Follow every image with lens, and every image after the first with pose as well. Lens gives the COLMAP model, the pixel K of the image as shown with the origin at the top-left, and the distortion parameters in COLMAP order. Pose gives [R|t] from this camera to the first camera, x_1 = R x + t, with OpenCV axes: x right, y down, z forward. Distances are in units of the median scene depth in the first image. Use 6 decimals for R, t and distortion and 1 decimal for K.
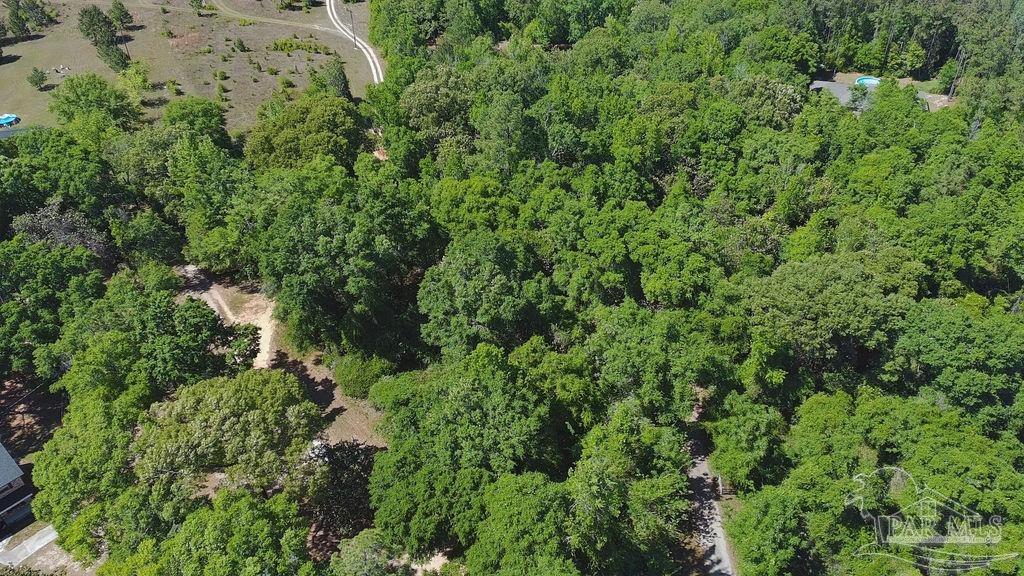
lens RADIAL K [[788.8, 0, 520.2], [0, 788.8, 276.0], [0, 0, 1]] dist [0.086124, -0.091430]
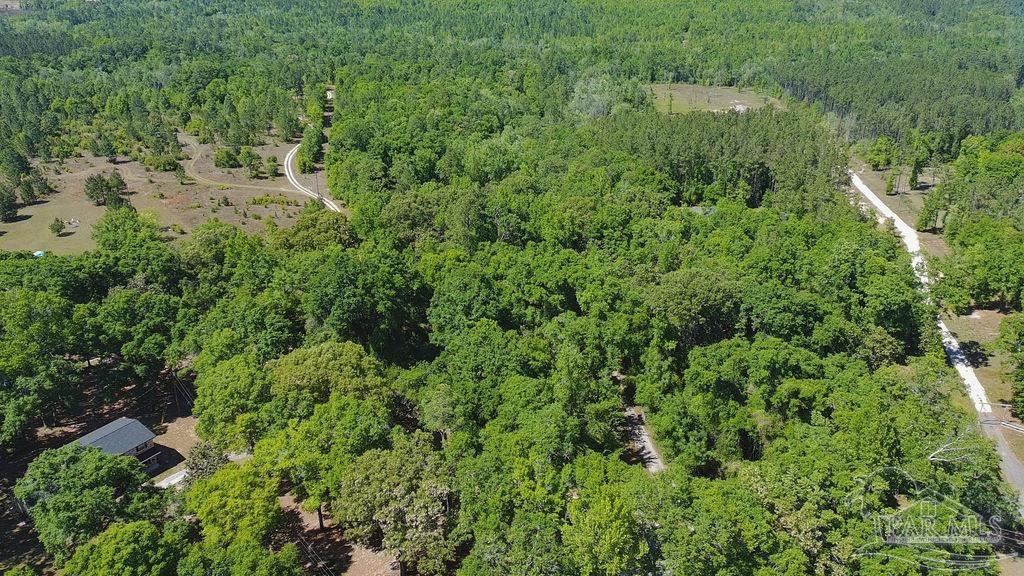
lens RADIAL K [[788.8, 0, 520.2], [0, 788.8, 276.0], [0, 0, 1]] dist [0.086124, -0.091430]
pose [[0.989488, -0.042830, 0.138124, -0.126891], [0.075911, 0.966795, -0.244017, 0.263610], [-0.123086, 0.251937, 0.959884, -0.341517]]
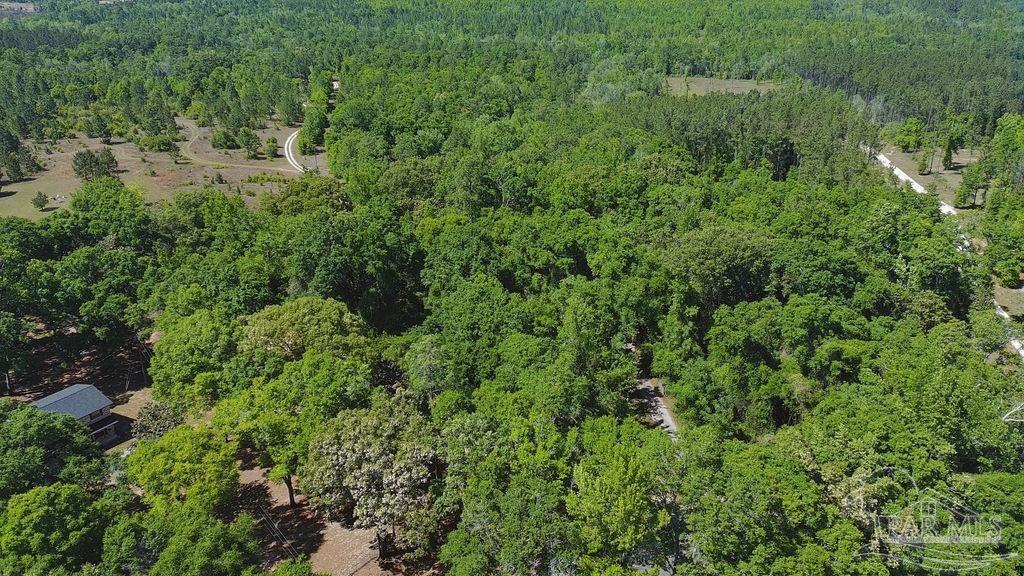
lens RADIAL K [[788.8, 0, 520.2], [0, 788.8, 276.0], [0, 0, 1]] dist [0.086124, -0.091430]
pose [[0.991827, -0.038552, 0.121629, -0.101459], [0.068969, 0.963984, -0.256863, 0.302434], [-0.107346, 0.263152, 0.958764, -0.215885]]
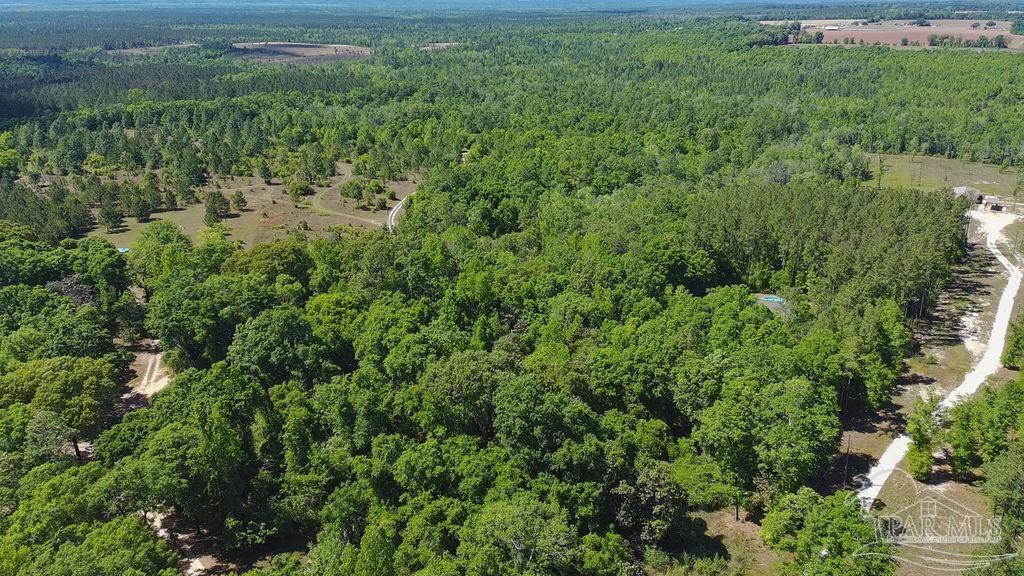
lens RADIAL K [[788.8, 0, 520.2], [0, 788.8, 276.0], [0, 0, 1]] dist [0.086124, -0.091430]
pose [[0.962157, 0.105985, -0.251040, 0.580070], [-0.177722, 0.942427, -0.283278, 0.178409], [0.206564, 0.317173, 0.925598, -0.227224]]
